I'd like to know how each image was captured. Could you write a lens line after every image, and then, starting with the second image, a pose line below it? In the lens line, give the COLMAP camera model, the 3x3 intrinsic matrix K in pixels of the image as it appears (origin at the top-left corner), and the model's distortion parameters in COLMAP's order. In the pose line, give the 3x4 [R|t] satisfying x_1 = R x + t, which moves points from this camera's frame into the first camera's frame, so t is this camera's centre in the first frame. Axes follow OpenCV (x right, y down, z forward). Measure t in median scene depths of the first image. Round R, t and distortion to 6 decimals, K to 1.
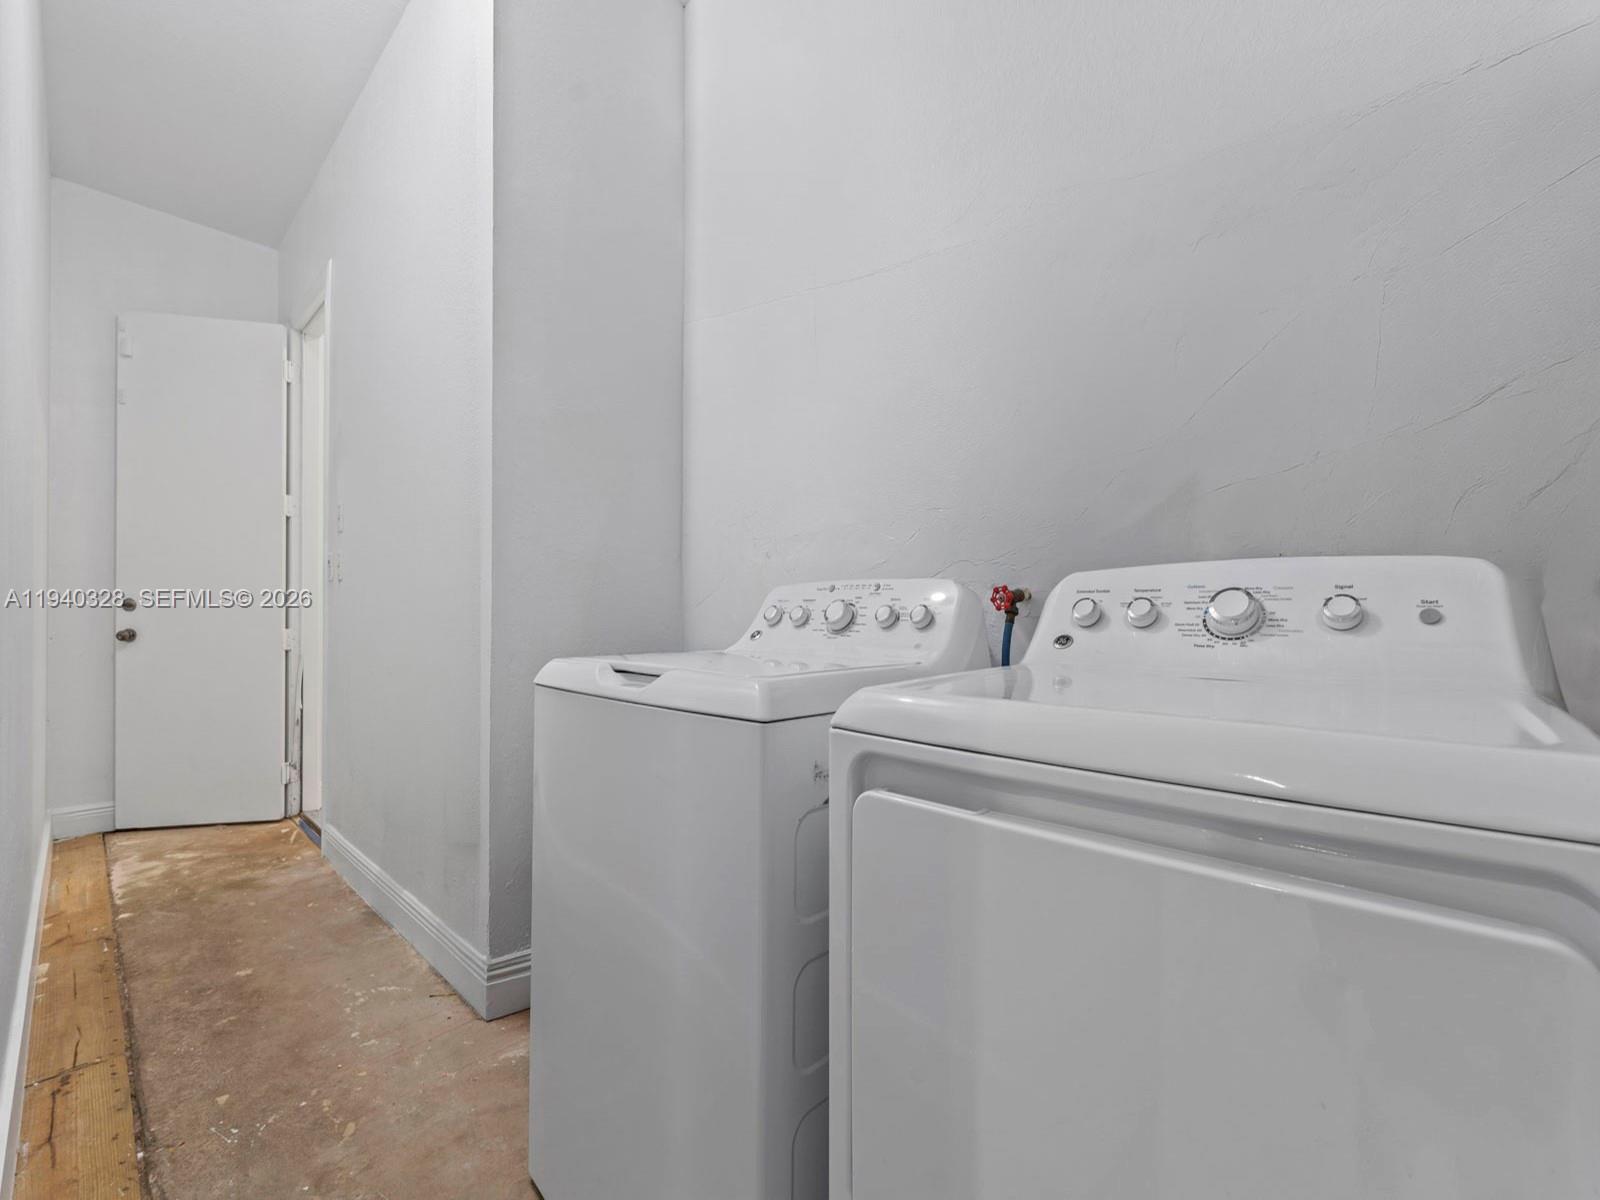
lens RADIAL K [[658.9, 0, 798.3], [0, 658.9, 606.8], [0, 0, 1]] dist [0.001183, -0.001052]
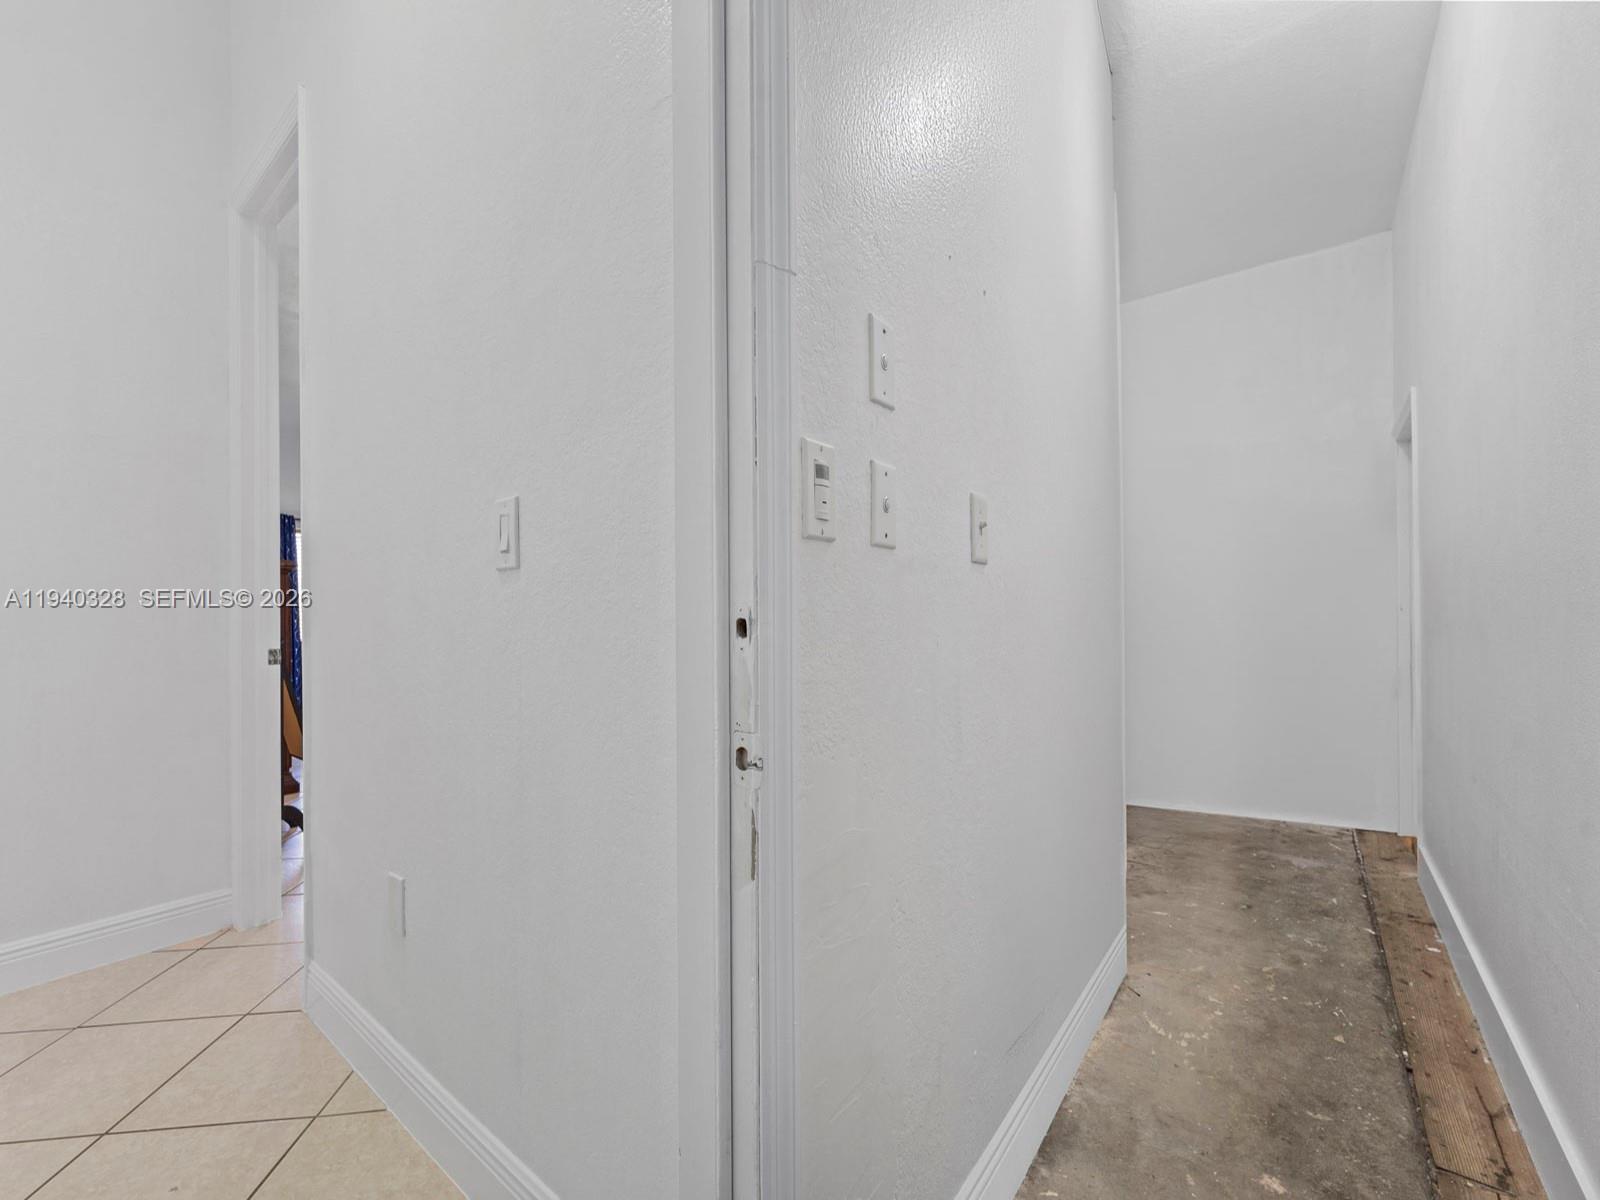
lens RADIAL K [[658.9, 0, 800.1], [0, 658.9, 608.7], [0, 0, 1]] dist [0.001183, -0.001052]
pose [[-0.086537, 0.005410, 0.996234, -1.762312], [-0.011424, 0.999914, -0.006422, -0.004408], [-0.996183, -0.011937, -0.086468, 1.854973]]
